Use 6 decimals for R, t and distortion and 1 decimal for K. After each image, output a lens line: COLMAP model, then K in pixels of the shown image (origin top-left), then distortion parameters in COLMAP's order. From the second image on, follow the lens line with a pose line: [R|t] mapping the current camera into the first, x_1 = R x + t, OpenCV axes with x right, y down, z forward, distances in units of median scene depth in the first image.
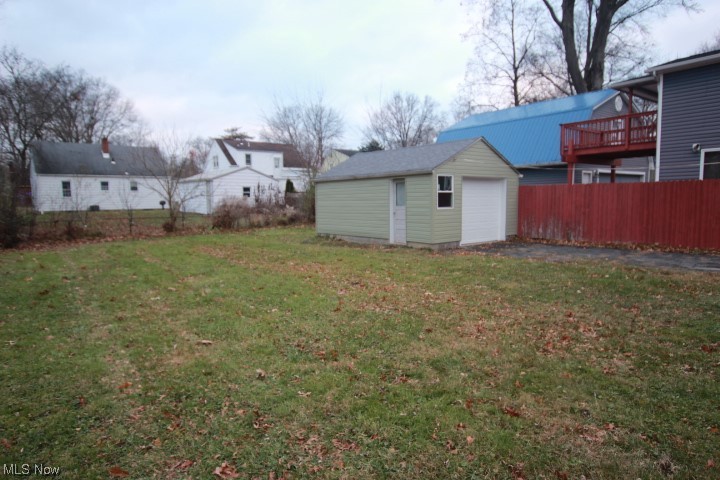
lens RADIAL K [[437.2, 0, 364.8], [0, 437.2, 240.5], [0, 0, 1]] dist [-0.014419, 0.005585]
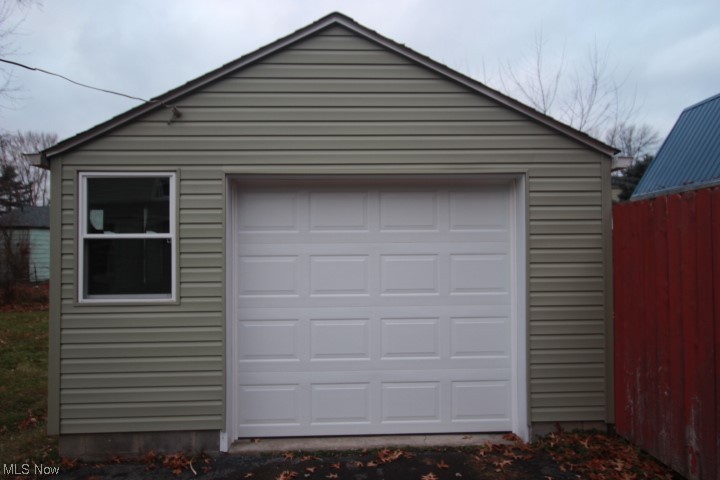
lens RADIAL K [[512.4, 0, 358.8], [0, 512.4, 243.9], [0, 0, 1]] dist [0.031989, -0.000073]
pose [[0.803681, -0.010407, -0.594970, 0.289275], [-0.057254, 0.993856, -0.094722, -0.051417], [0.592300, 0.110190, 0.798147, 0.502691]]
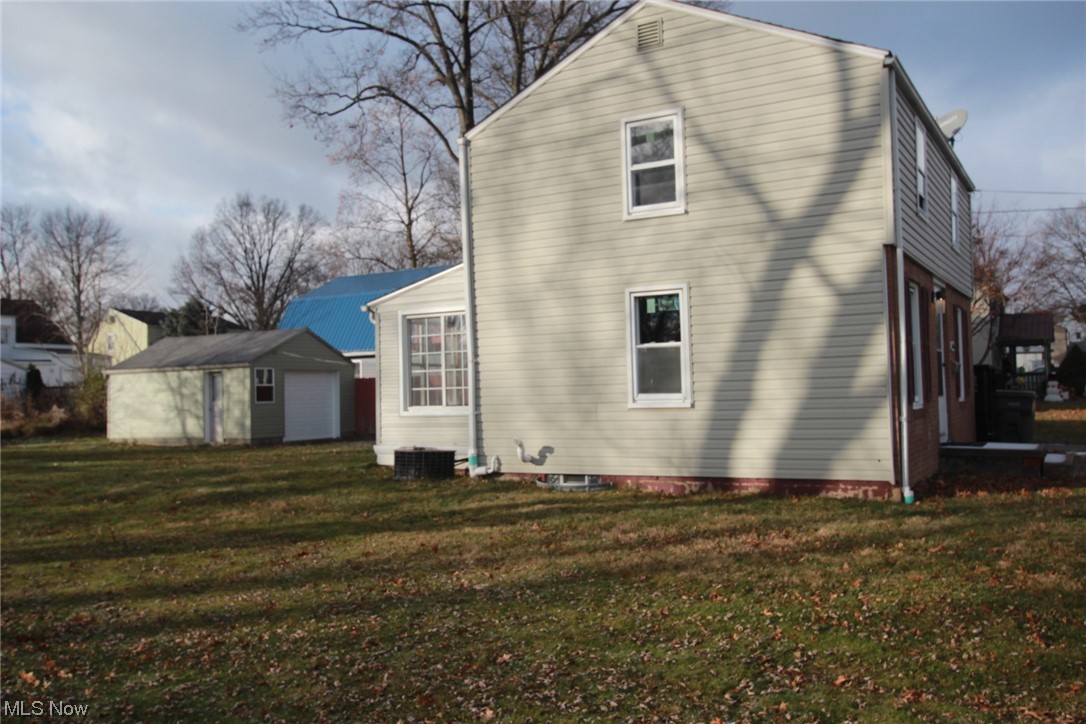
lens RADIAL K [[923.9, 0, 544.4], [0, 923.9, 360.9], [0, 0, 1]] dist [0.001654, 0.017485]
pose [[0.929269, 0.002917, 0.369391, 0.001942], [0.047701, 0.990649, -0.127822, 0.076547], [-0.366310, 0.136401, 0.920441, -0.676467]]
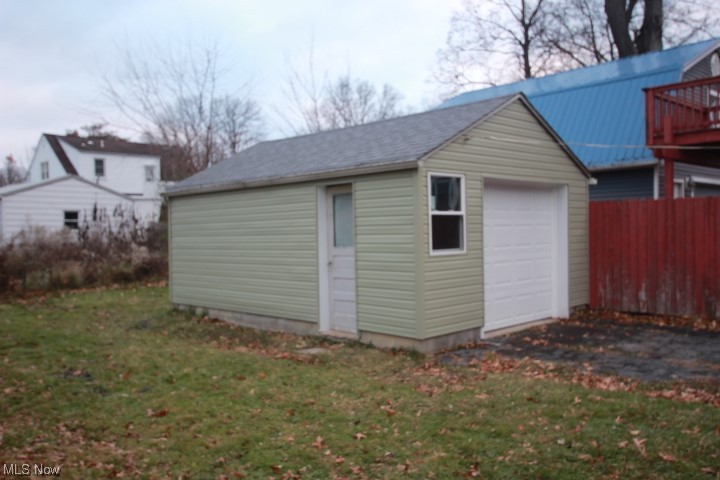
lens RADIAL K [[612.5, 0, 362.2], [0, 612.5, 238.1], [0, 0, 1]] dist [0.001654, 0.017485]
pose [[0.995133, -0.007577, 0.098250, 0.026043], [0.015658, 0.996530, -0.081745, -0.024241], [-0.097290, 0.082886, 0.991799, 0.253384]]
